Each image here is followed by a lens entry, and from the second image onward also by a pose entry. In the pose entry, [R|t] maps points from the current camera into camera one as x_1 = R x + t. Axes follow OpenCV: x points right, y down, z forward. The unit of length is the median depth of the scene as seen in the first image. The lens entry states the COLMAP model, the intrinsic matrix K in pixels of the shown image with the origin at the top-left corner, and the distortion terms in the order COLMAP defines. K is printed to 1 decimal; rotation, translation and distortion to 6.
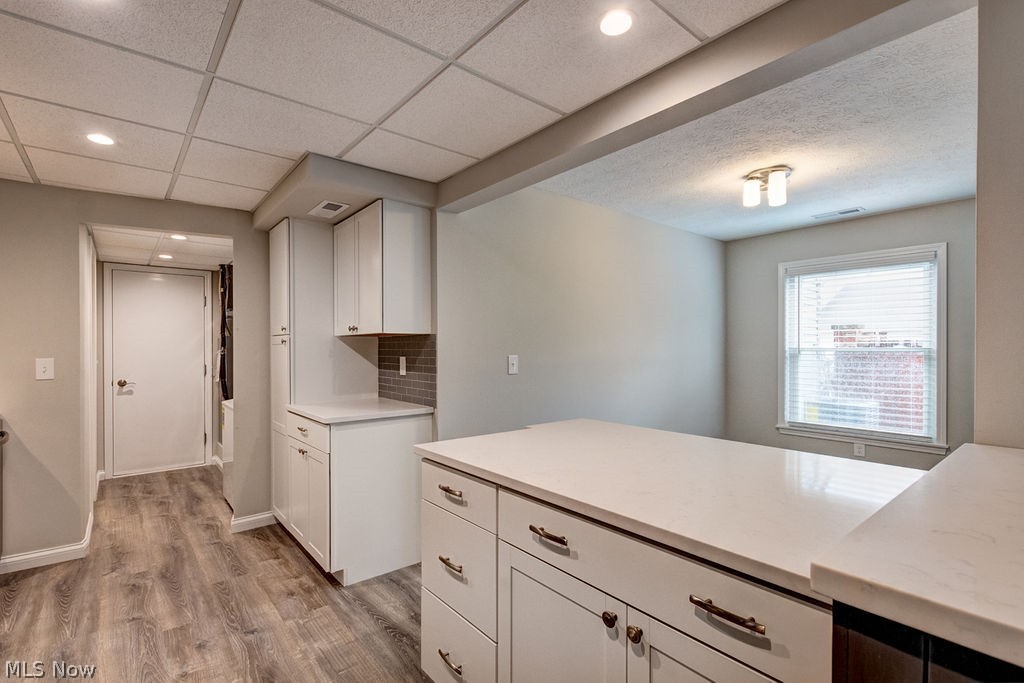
lens RADIAL K [[467.8, 0, 513.0], [0, 467.8, 349.5], [0, 0, 1]] dist [0.004628, -0.004896]
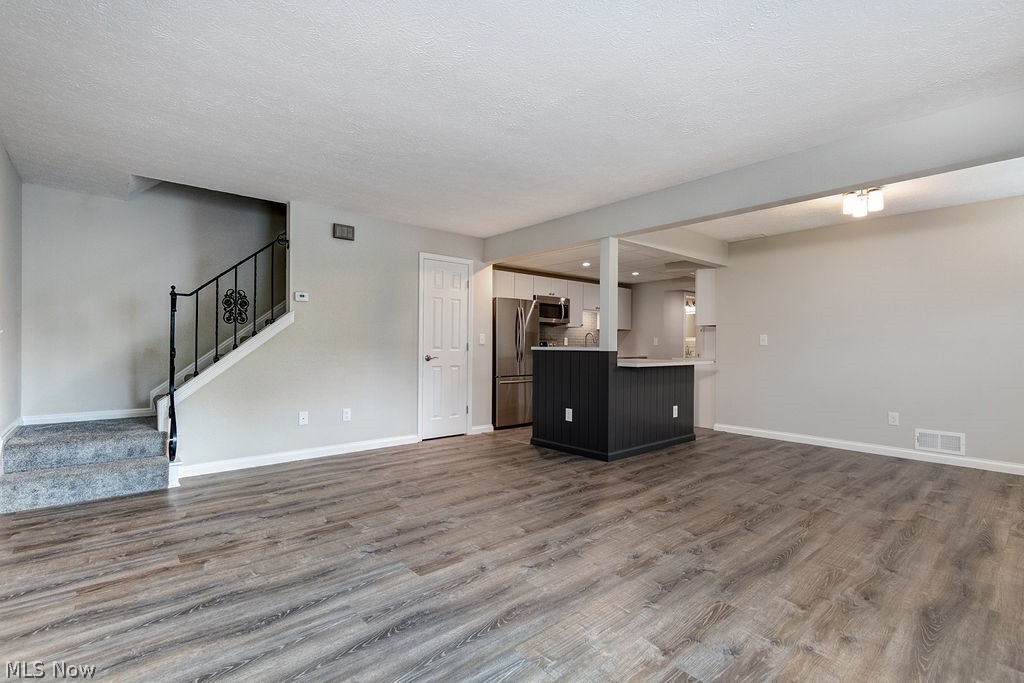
lens RADIAL K [[467.8, 0, 513.6], [0, 467.8, 346.3], [0, 0, 1]] dist [0.004628, -0.004896]
pose [[0.031503, 0.005172, -0.999490, 1.876292], [-0.014604, 0.999882, 0.004714, 0.065812], [0.999397, 0.014448, 0.031575, -0.013619]]
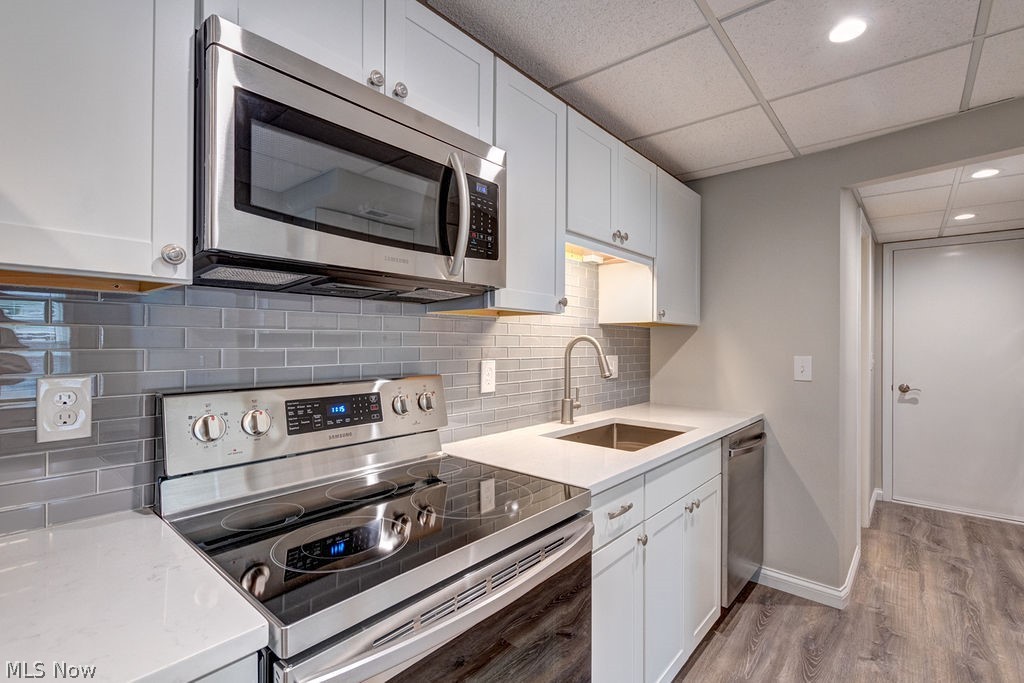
lens RADIAL K [[467.8, 0, 505.1], [0, 467.8, 336.8], [0, 0, 1]] dist [0.004628, -0.004896]
pose [[0.151719, -0.005881, -0.988406, -0.216058], [-0.015696, 0.999842, -0.008359, -0.001252], [0.988299, 0.016782, 0.151603, 0.303233]]
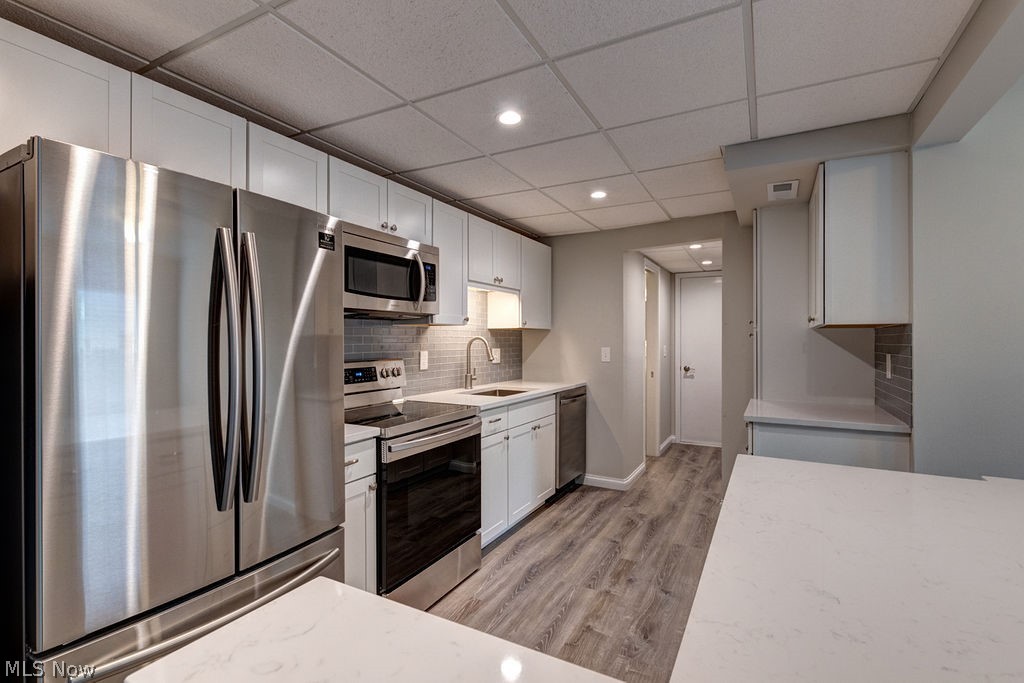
lens RADIAL K [[467.8, 0, 509.5], [0, 467.8, 337.7], [0, 0, 1]] dist [0.004628, -0.004896]
pose [[0.368750, -0.001616, -0.929527, 0.249458], [-0.007331, 0.999962, -0.004646, -0.002947], [0.929500, 0.008528, 0.368724, 0.159400]]
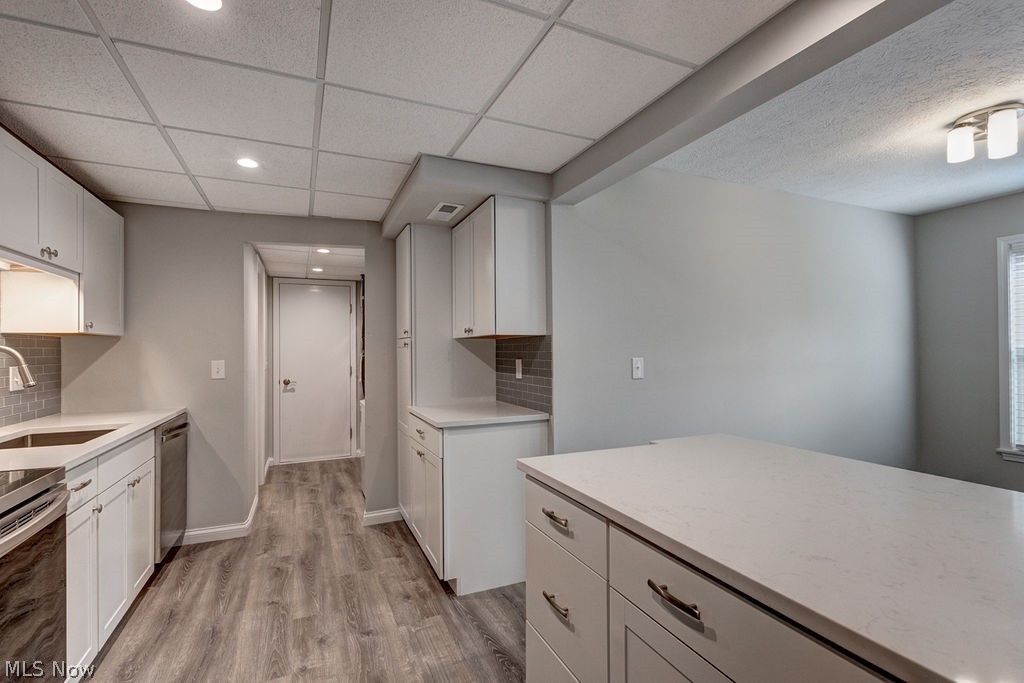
lens RADIAL K [[467.8, 0, 512.2], [0, 467.8, 345.1], [0, 0, 1]] dist [0.004628, -0.004896]
pose [[0.962165, -0.006968, -0.272377, 0.013383], [0.003399, 0.999902, -0.013571, -0.000572], [0.272445, 0.012131, 0.962095, 0.077875]]
